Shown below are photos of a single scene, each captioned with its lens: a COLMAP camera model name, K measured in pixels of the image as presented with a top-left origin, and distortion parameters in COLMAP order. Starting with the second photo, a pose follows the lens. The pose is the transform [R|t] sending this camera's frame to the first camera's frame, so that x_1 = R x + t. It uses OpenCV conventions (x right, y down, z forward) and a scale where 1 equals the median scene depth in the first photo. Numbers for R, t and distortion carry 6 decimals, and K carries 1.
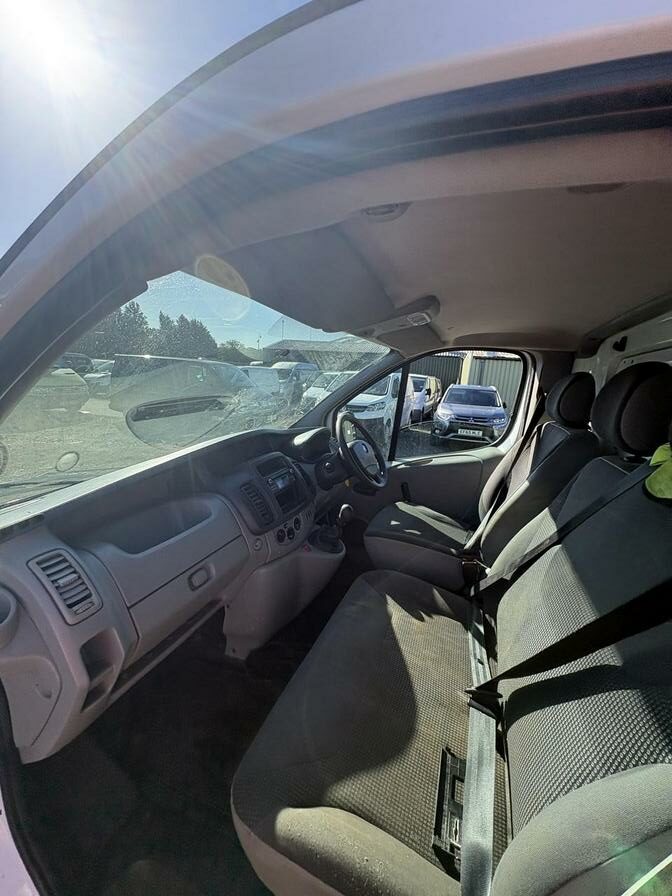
lens RADIAL K [[354.7, 0, 336.0], [0, 354.7, 448.0], [0, 0, 1]] dist [-0.002886, -0.000098]
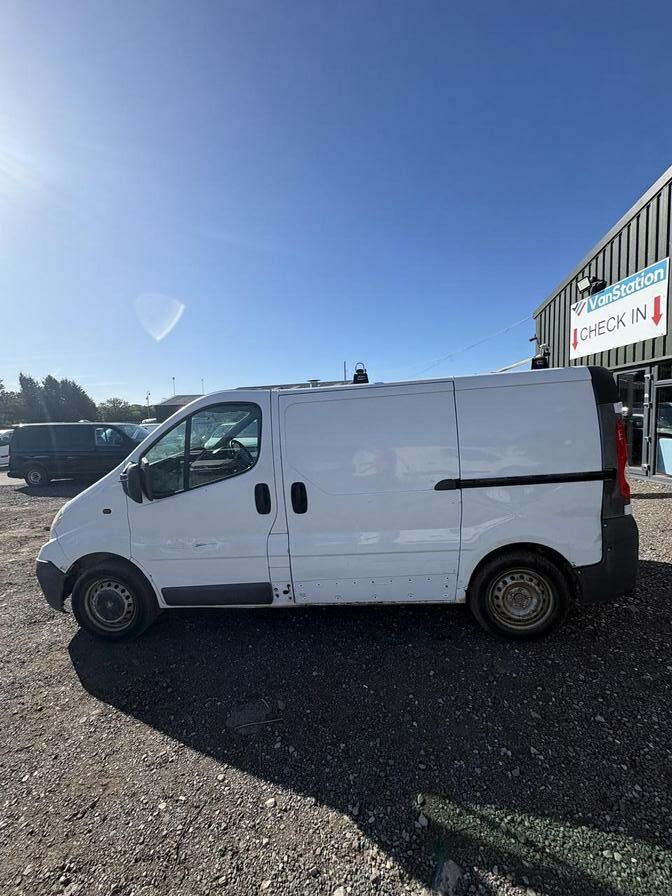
lens RADIAL K [[357.5, 0, 336.0], [0, 357.5, 448.0], [0, 0, 1]] dist [0.001538, -0.000266]
pose [[0.958165, -0.113046, 0.262944, 0.054305], [0.144801, 0.983911, -0.104647, 0.301053], [-0.246884, 0.138344, 0.959119, -1.445780]]
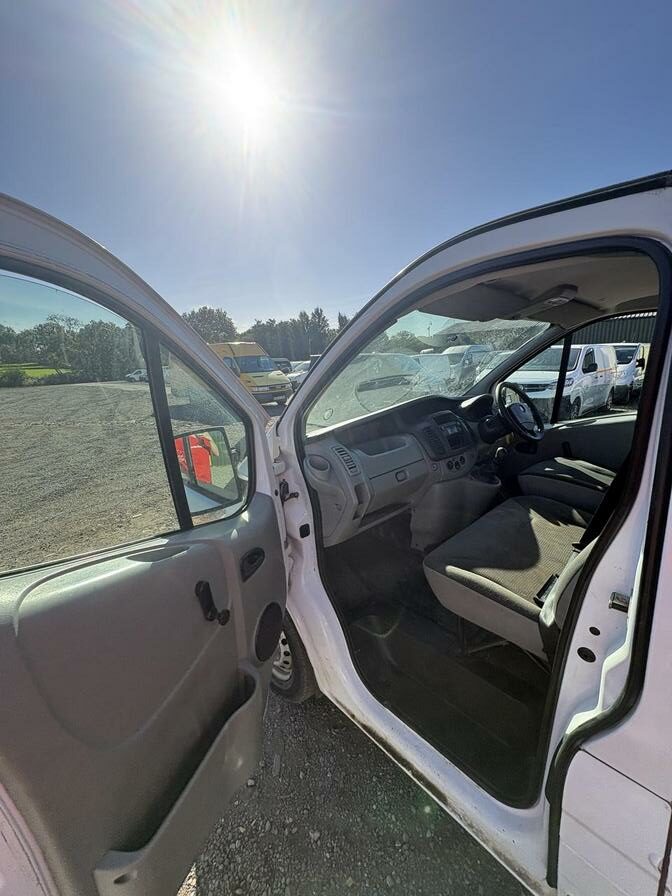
lens RADIAL K [[357.5, 0, 336.0], [0, 357.5, 448.0], [0, 0, 1]] dist [0.001538, -0.000266]
pose [[0.893054, 0.013641, -0.449743, 0.064025], [-0.000581, 0.999574, 0.029164, 0.100436], [0.449949, -0.025784, 0.892682, -0.392278]]
